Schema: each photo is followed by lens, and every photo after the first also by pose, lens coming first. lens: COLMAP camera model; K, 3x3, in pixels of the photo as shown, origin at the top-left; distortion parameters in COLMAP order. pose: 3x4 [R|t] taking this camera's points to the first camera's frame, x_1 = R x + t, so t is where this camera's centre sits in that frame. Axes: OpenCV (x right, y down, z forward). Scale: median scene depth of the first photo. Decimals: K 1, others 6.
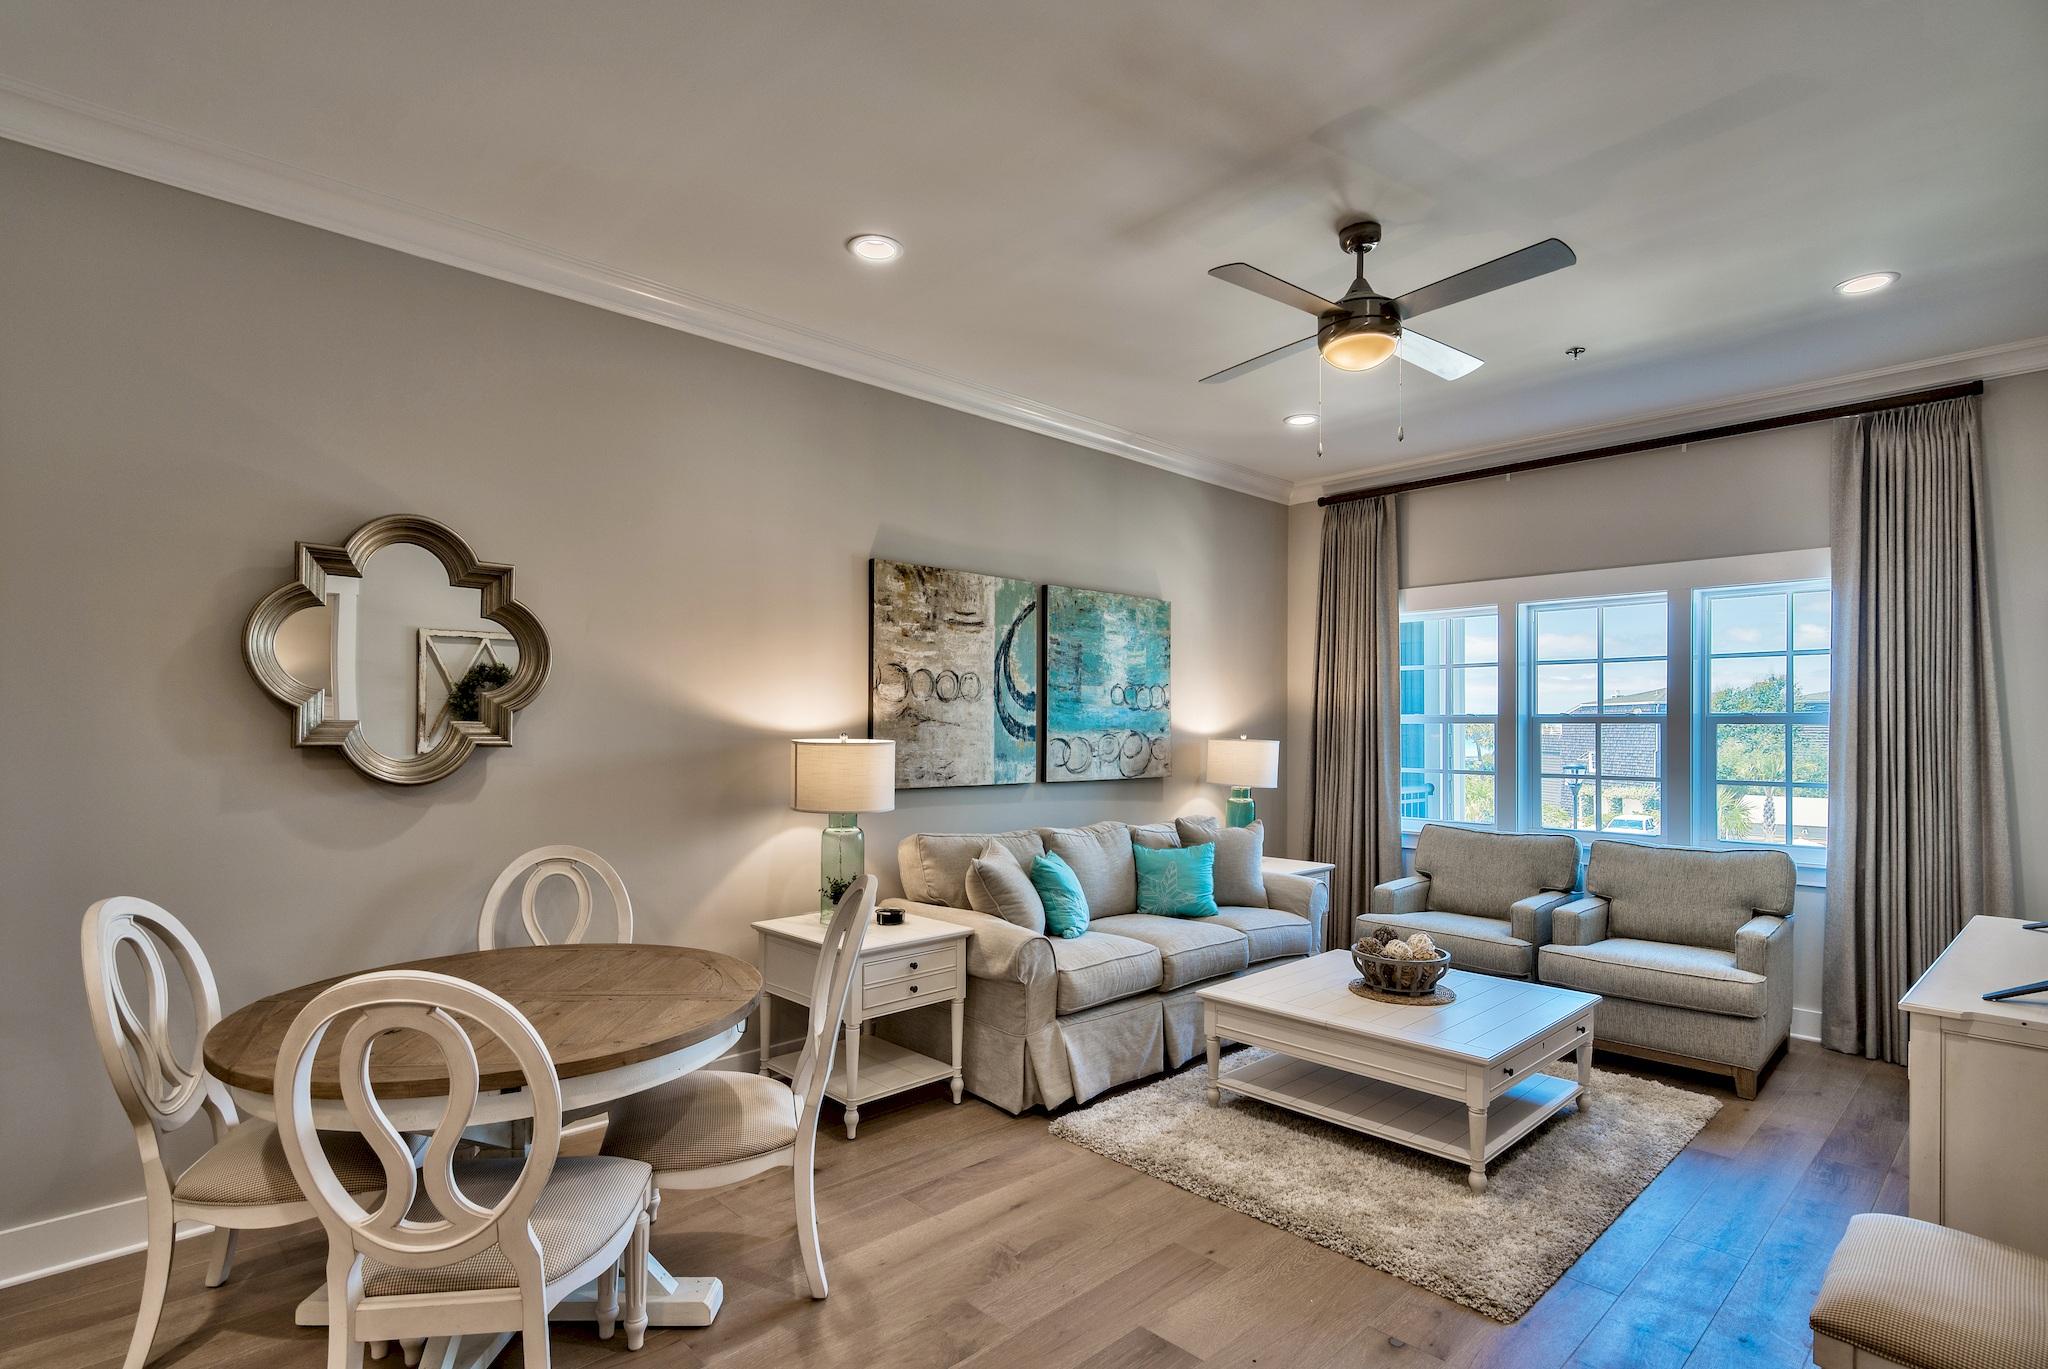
lens RADIAL K [[1007.6, 0, 1021.3], [0, 1007.6, 722.7], [0, 0, 1]] dist [-0.007251, -0.000628]
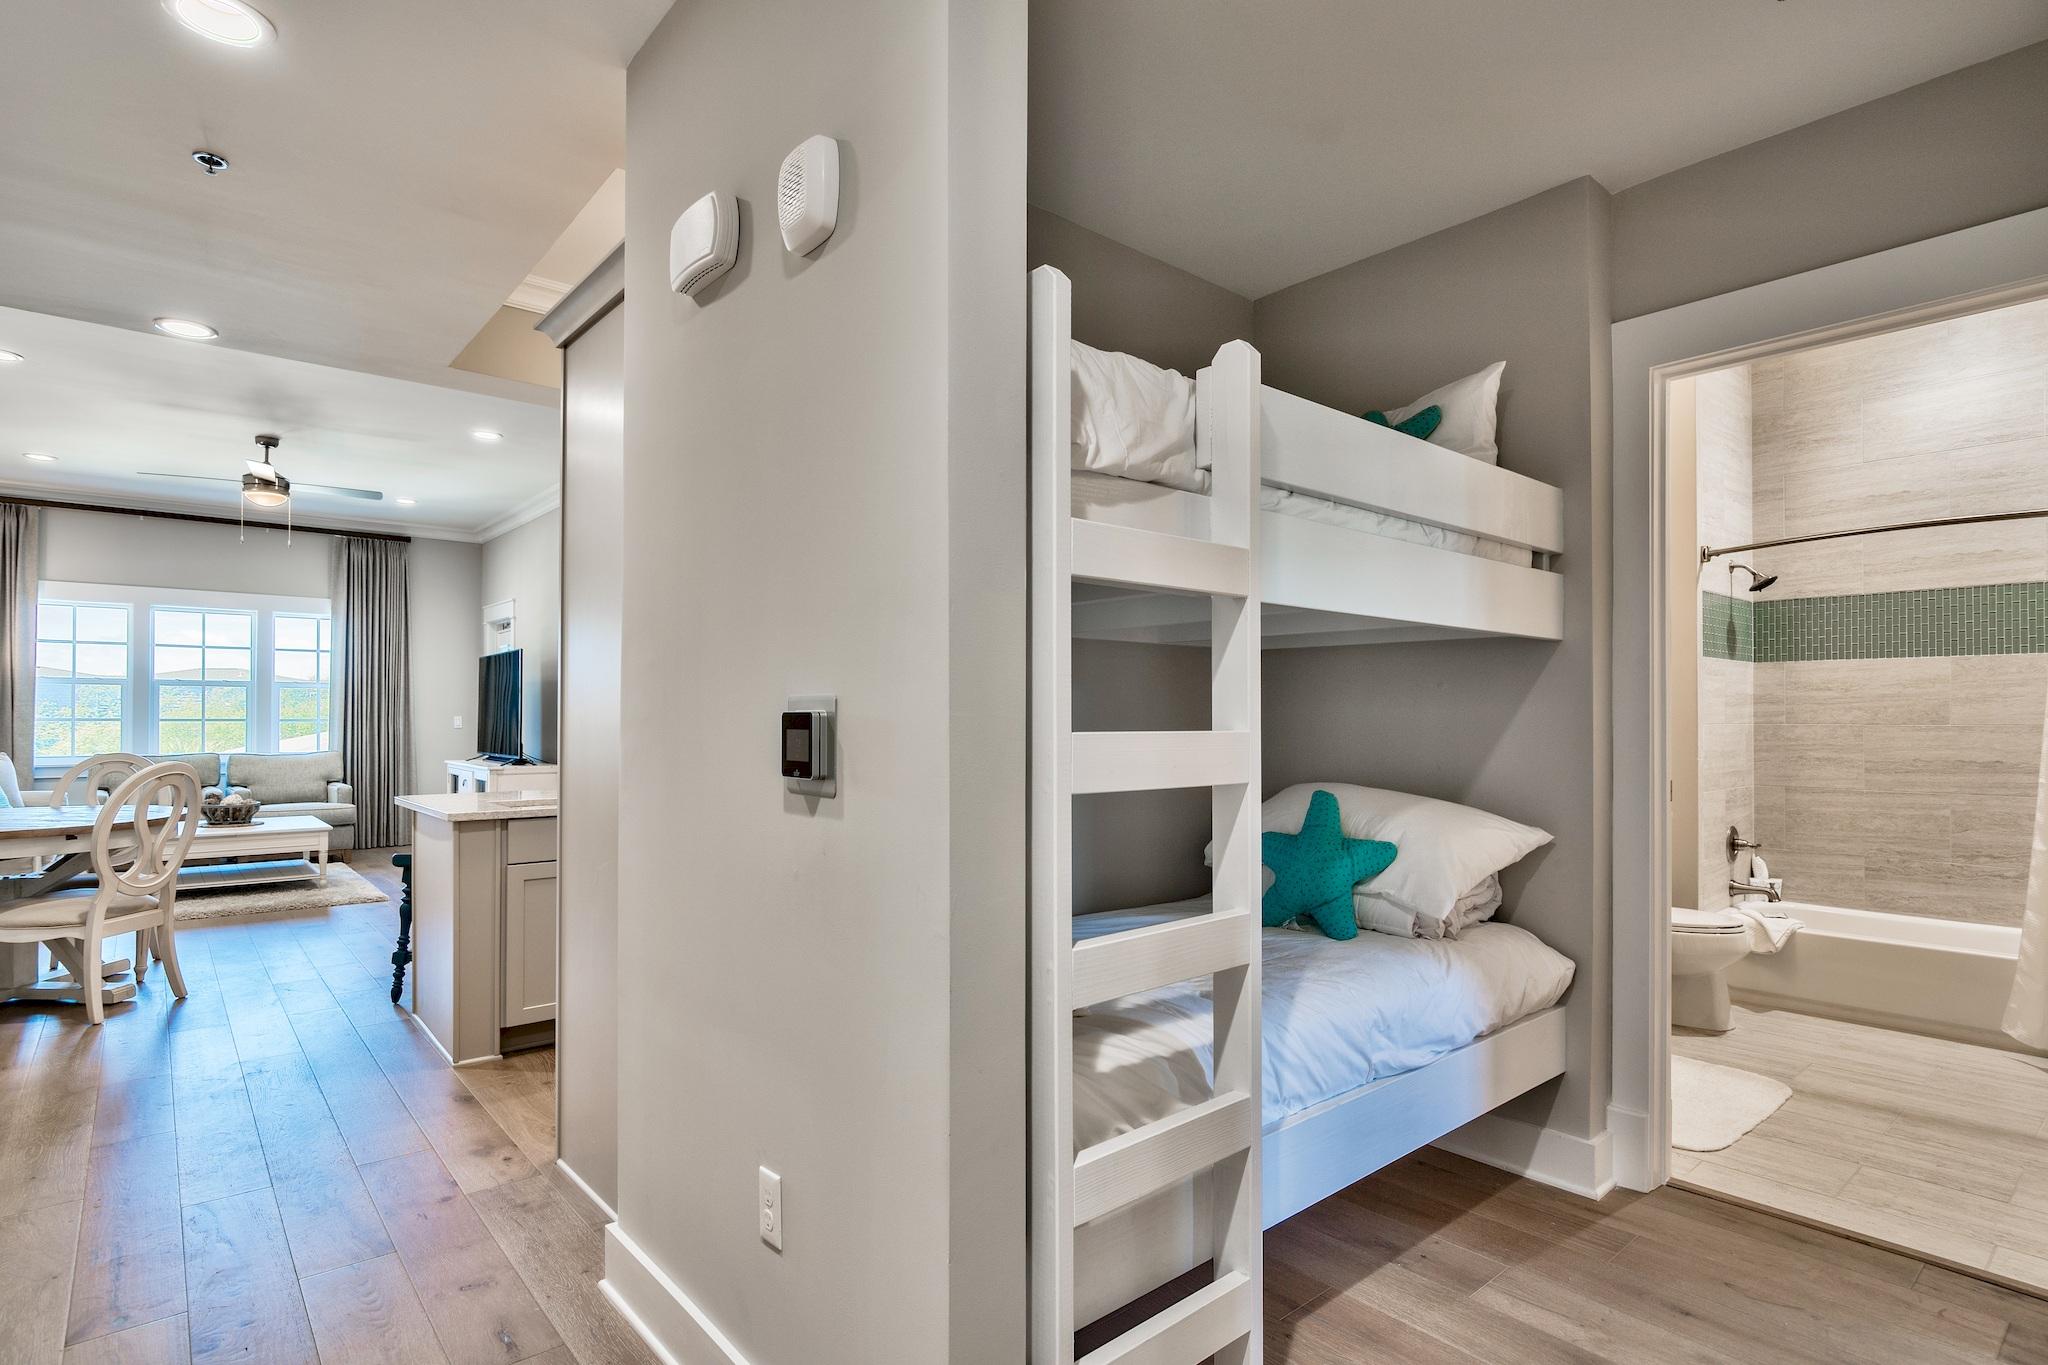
lens RADIAL K [[1047.9, 0, 1036.3], [0, 1047.9, 702.5], [0, 0, 1]] dist [-0.000323, -0.000152]
pose [[0.043418, 0.010235, 0.999005, -1.161992], [-0.004900, 0.999938, -0.010032, 0.041491], [-0.999045, -0.004459, 0.043465, -0.447025]]
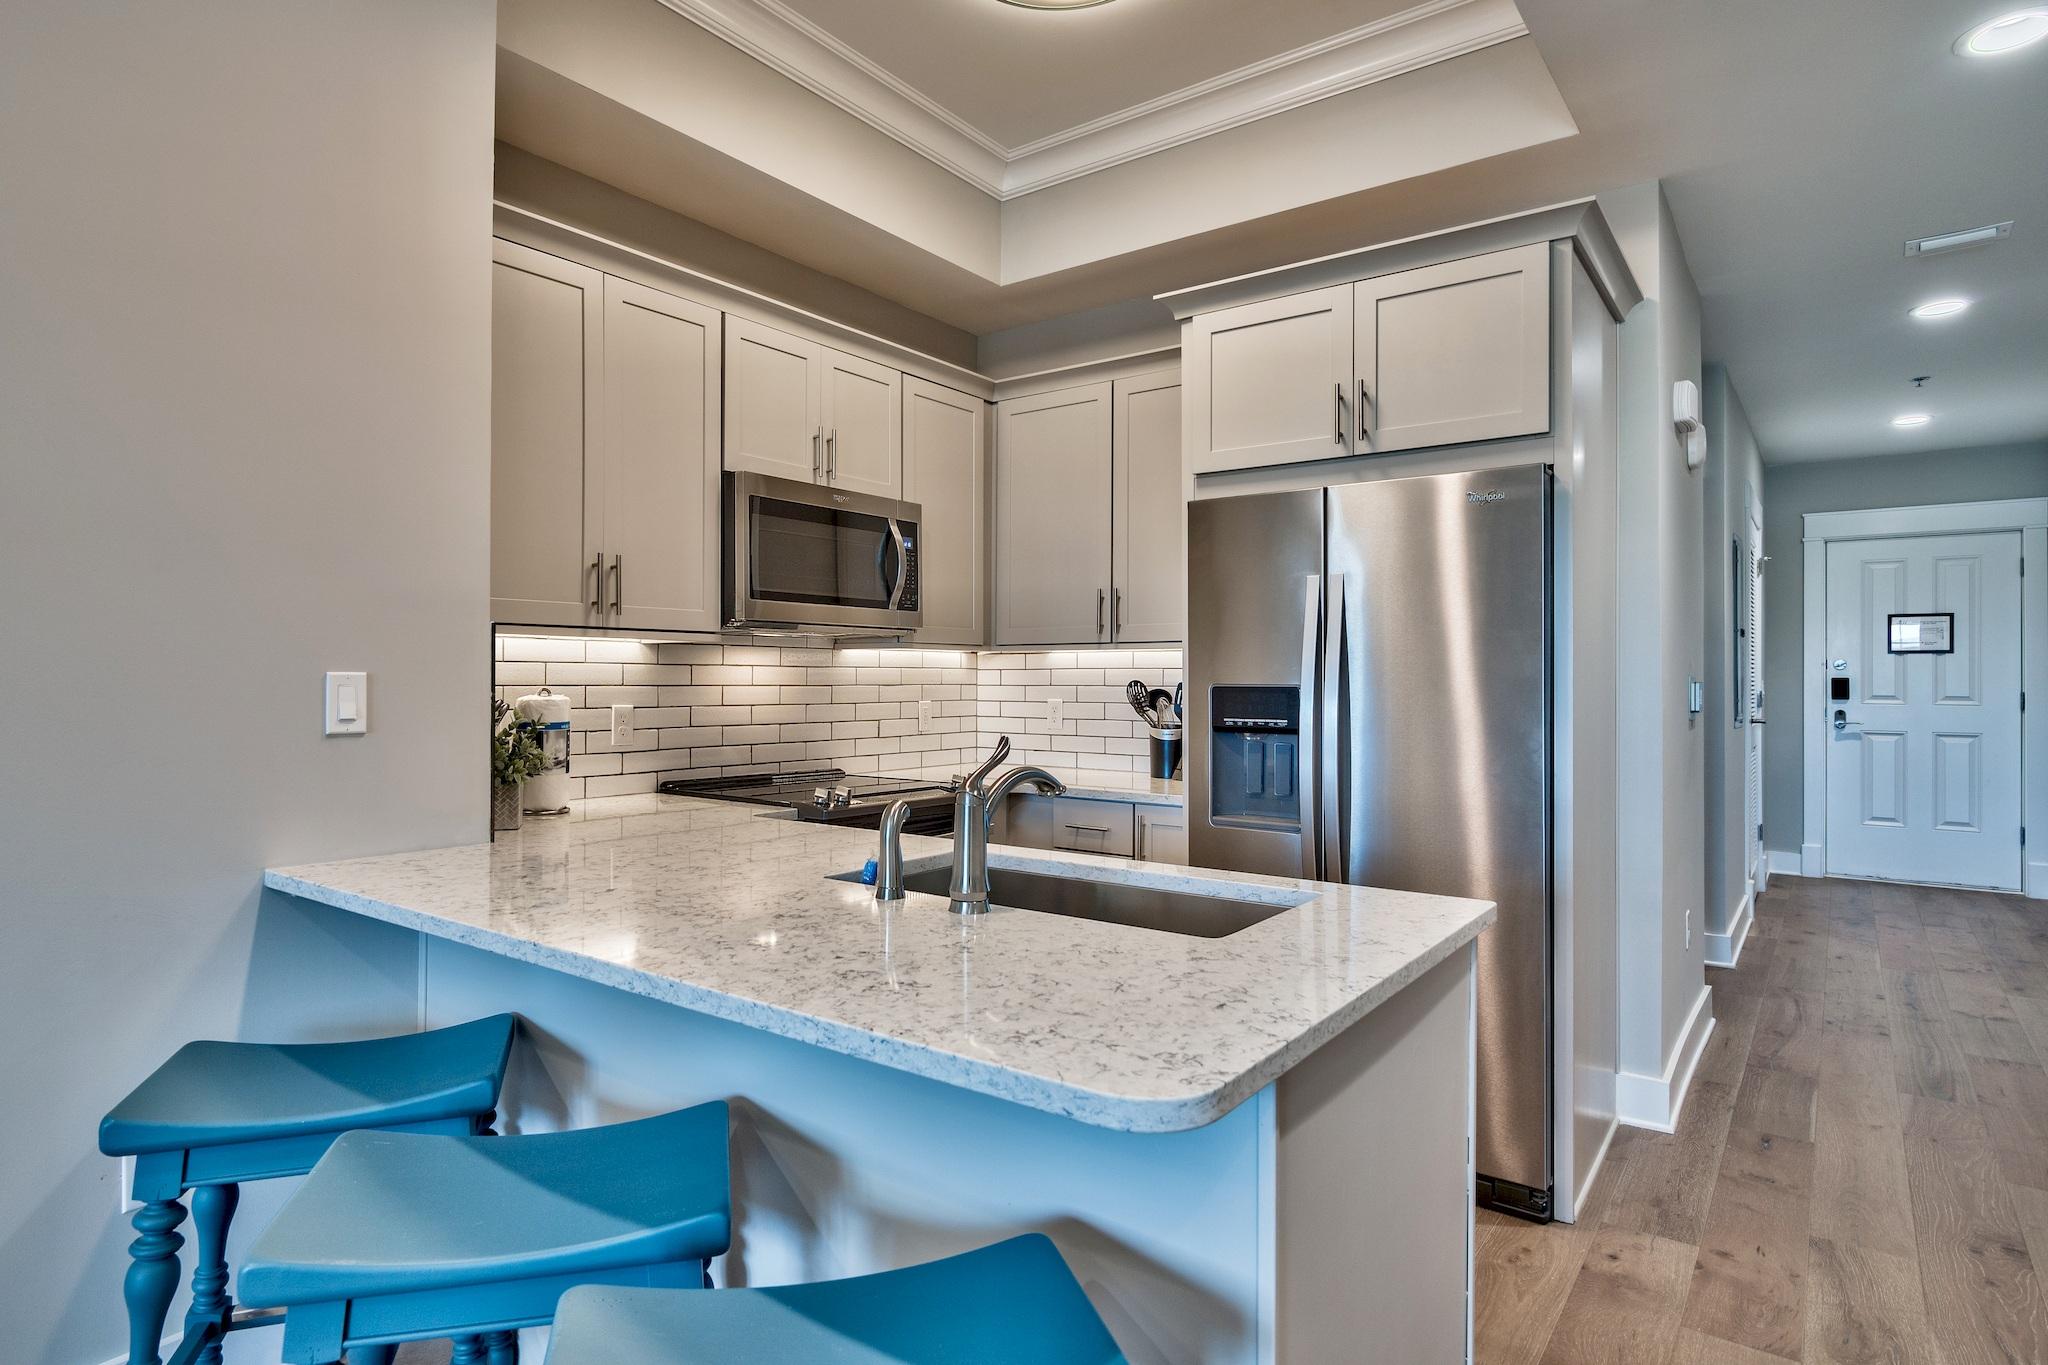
lens RADIAL K [[1115.5, 0, 974.7], [0, 1115.5, 677.5], [0, 0, 1]] dist [0.002227, 0.001058]
pose [[-0.987837, -0.006220, -0.155368, -0.180343], [-0.005025, 0.999955, -0.008081, 0.047962], [0.155411, -0.007202, -0.987824, 0.355738]]
